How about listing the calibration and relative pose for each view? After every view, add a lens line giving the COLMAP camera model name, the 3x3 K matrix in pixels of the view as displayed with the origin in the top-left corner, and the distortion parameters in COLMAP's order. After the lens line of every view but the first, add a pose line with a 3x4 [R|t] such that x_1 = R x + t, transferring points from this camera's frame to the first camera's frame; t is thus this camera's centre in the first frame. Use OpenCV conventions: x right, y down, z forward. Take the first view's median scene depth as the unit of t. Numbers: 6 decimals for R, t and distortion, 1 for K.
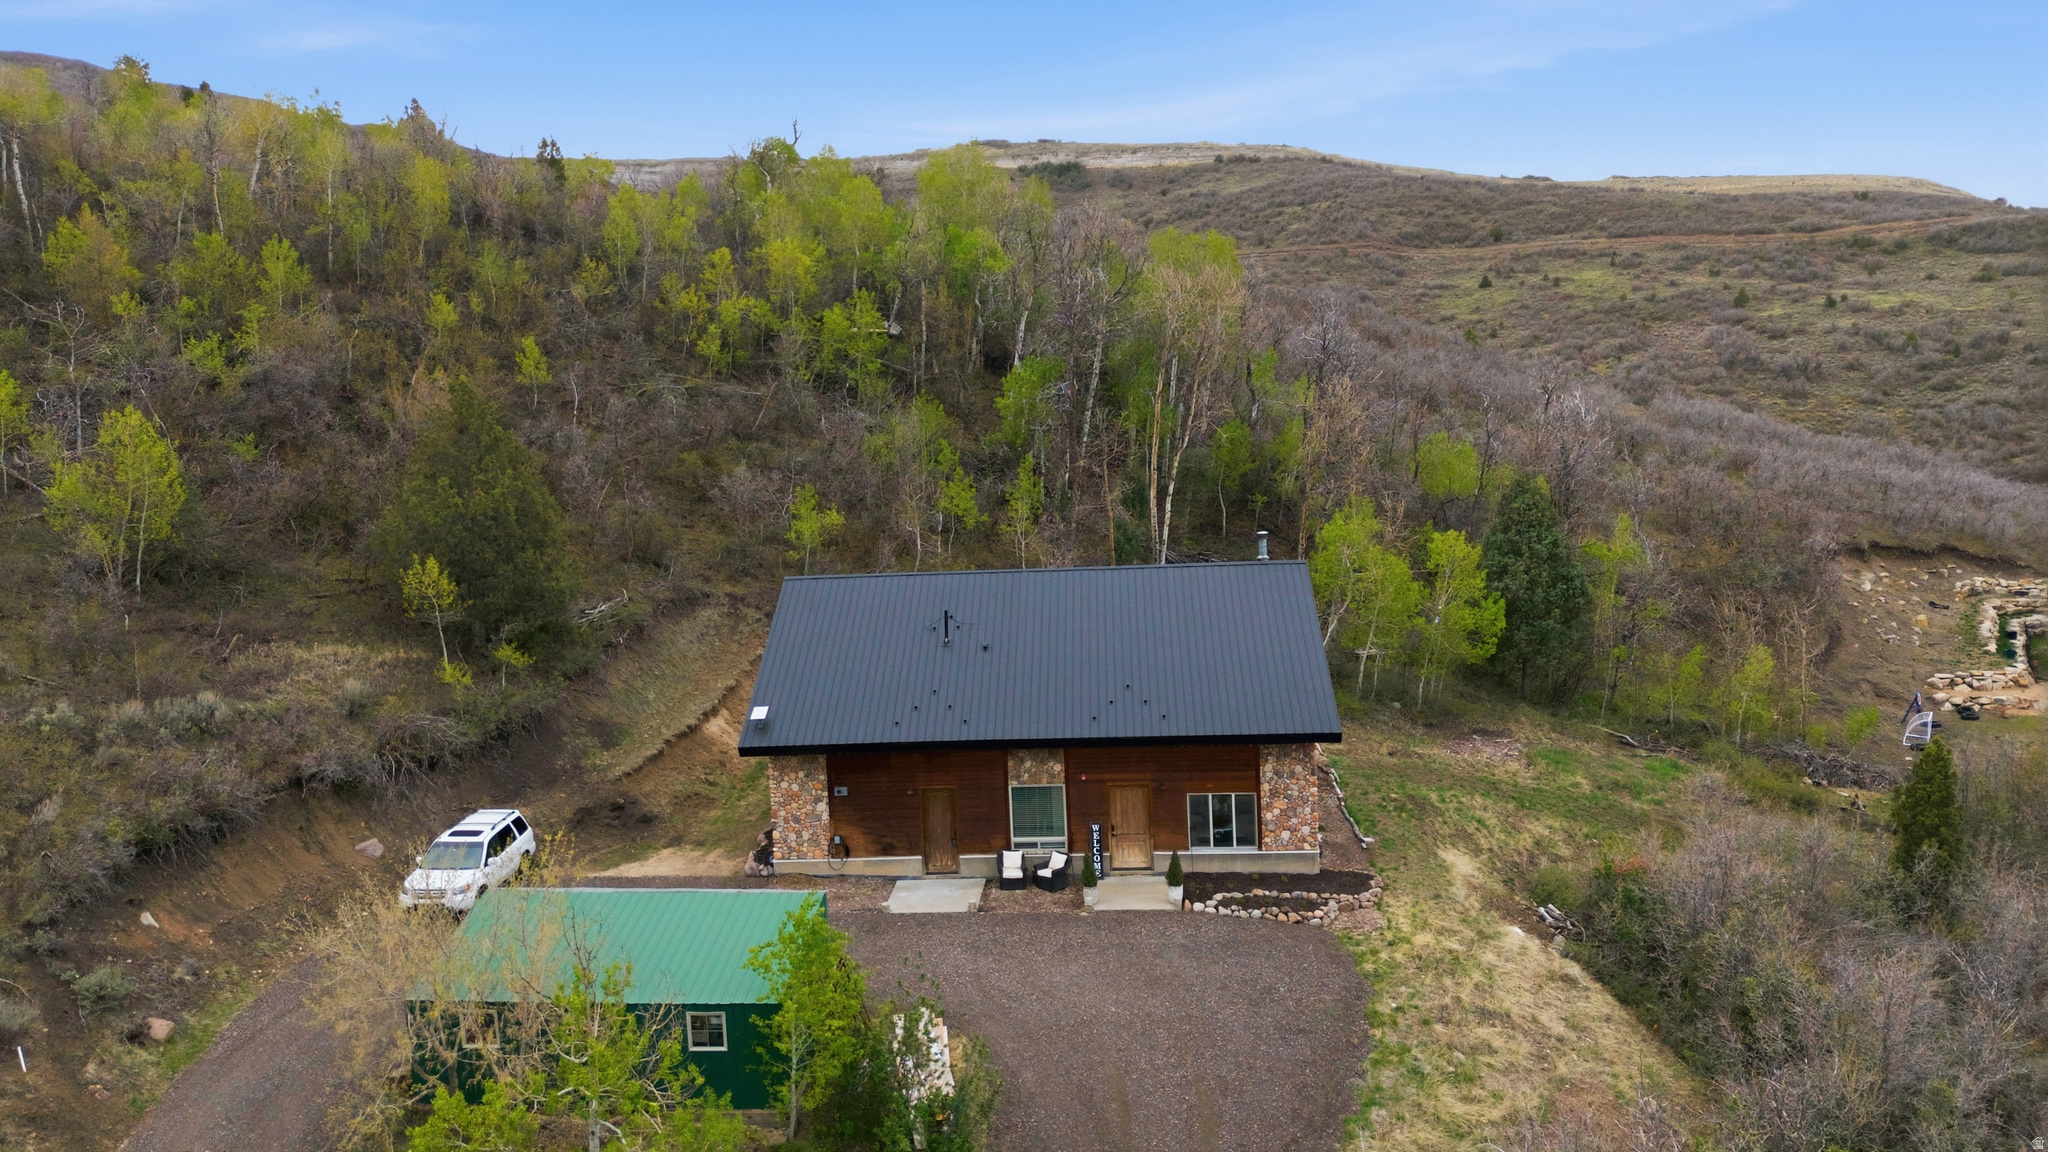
lens RADIAL K [[1498.3, 0, 1030.2], [0, 1498.3, 566.3], [0, 0, 1]] dist [0.087336, -0.075320]
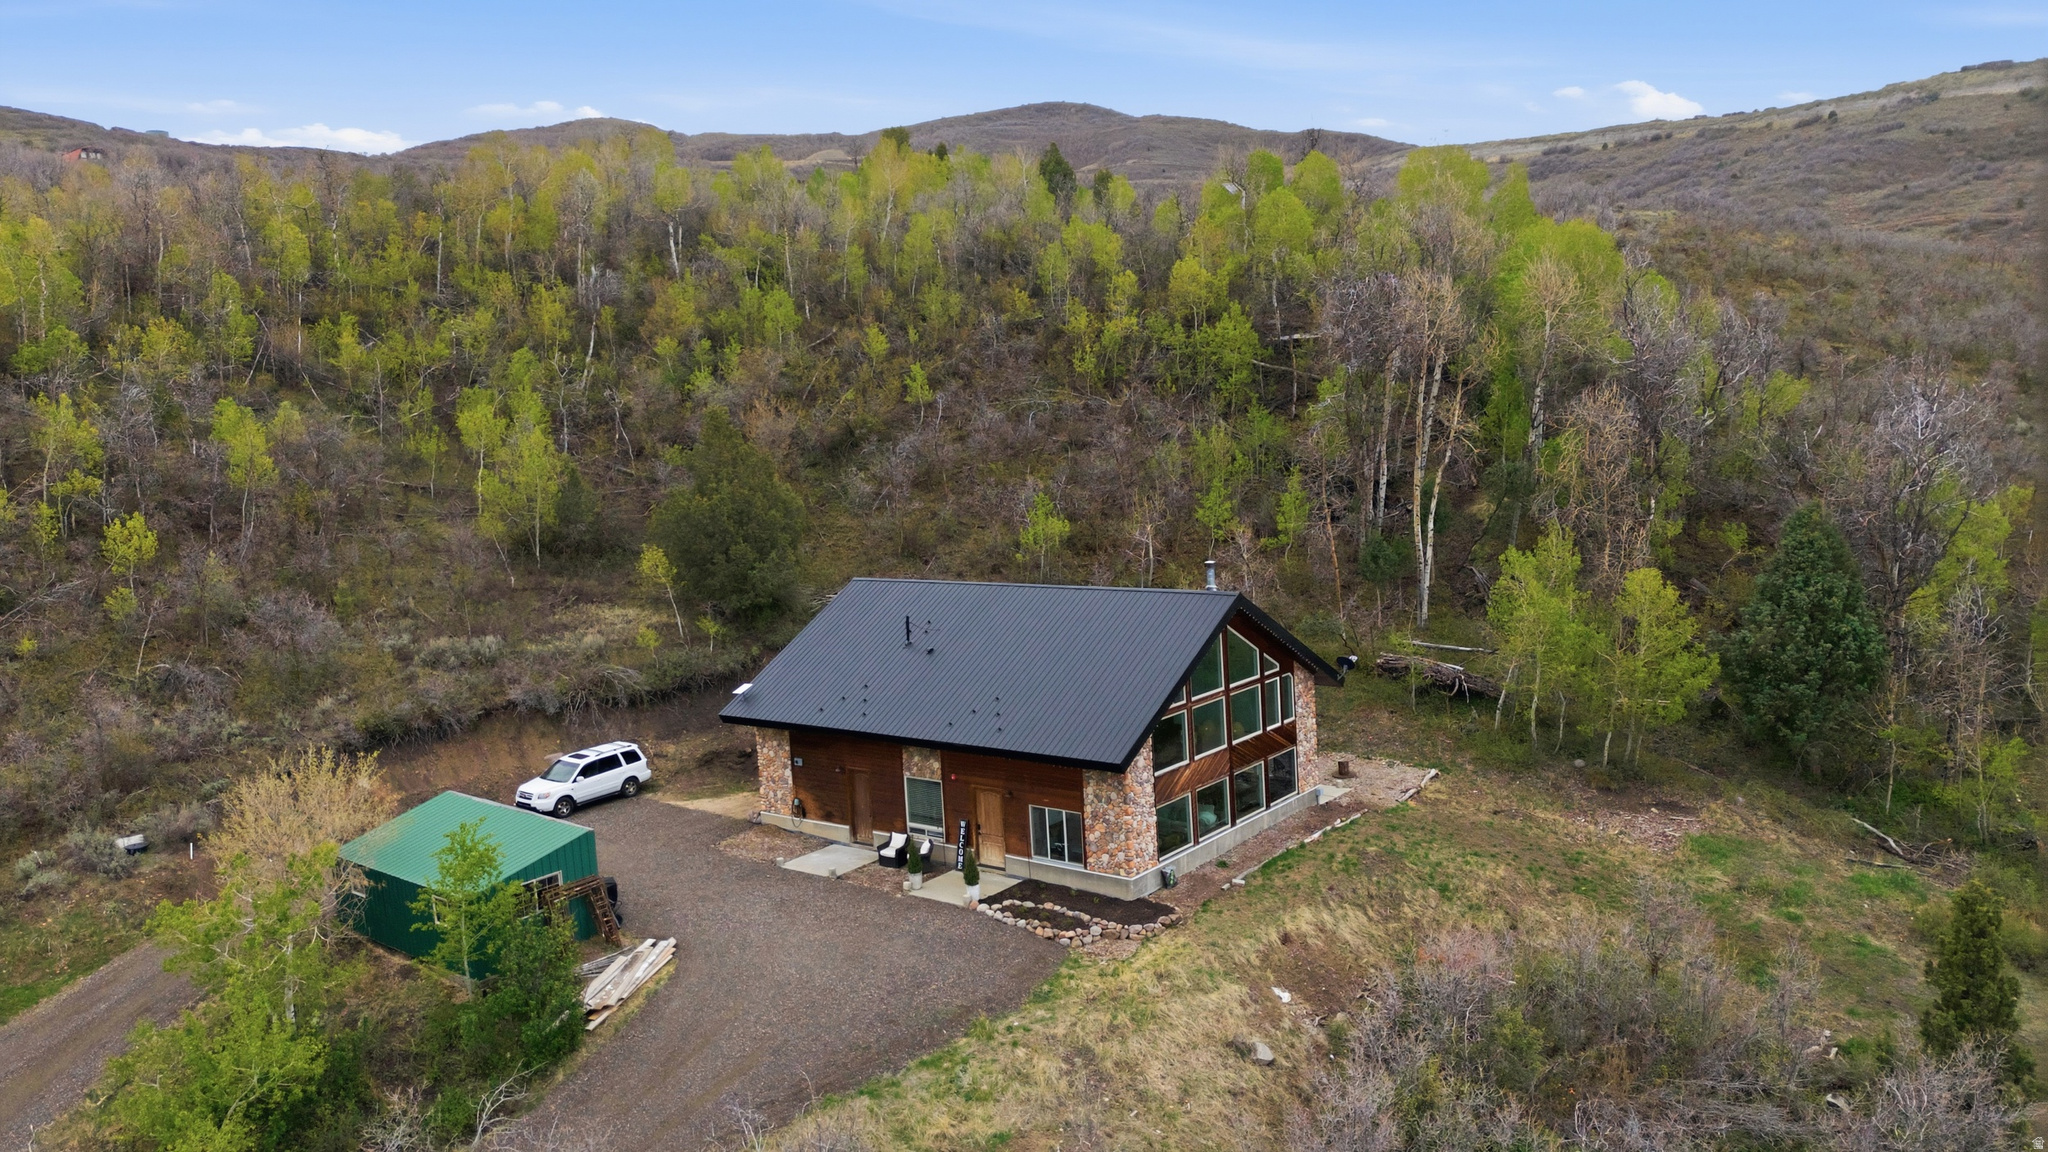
lens RADIAL K [[1498.3, 0, 1030.2], [0, 1498.3, 566.3], [0, 0, 1]] dist [0.087336, -0.075320]
pose [[0.826862, 0.054725, -0.559735, 0.590016], [-0.048361, 0.998487, 0.026182, -0.038097], [0.560321, 0.005420, 0.828258, 0.103783]]
